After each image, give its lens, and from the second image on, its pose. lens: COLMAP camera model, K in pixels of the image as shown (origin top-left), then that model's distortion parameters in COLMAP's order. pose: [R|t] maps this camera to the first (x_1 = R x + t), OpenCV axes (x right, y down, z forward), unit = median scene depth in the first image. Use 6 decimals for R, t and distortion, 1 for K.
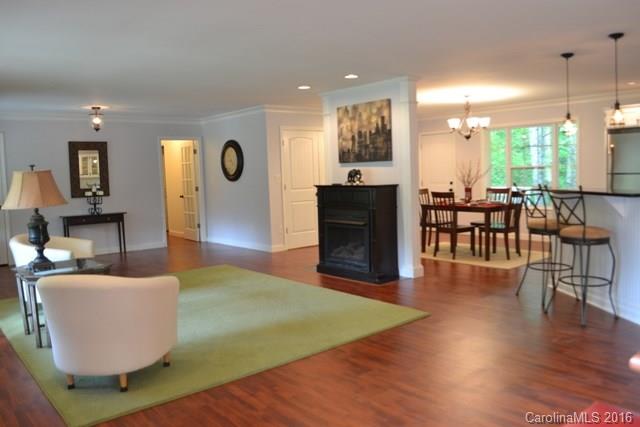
lens RADIAL K [[516.4, 0, 320.0], [0, 516.4, 213.5], [0, 0, 1]] dist [-0.079095, 0.002425]
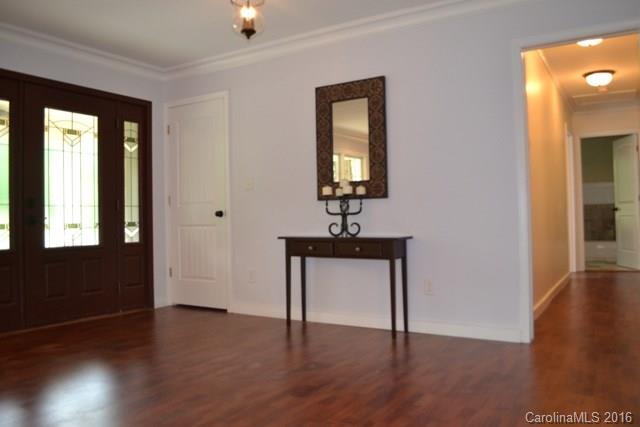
lens RADIAL K [[516.4, 0, 320.0], [0, 516.4, 213.5], [0, 0, 1]] dist [-0.079095, 0.002425]
pose [[0.344375, 0.015399, -0.938706, -0.015018], [-0.065038, 0.997855, -0.007490, -0.014012], [0.936577, 0.063631, 0.344637, 0.804242]]
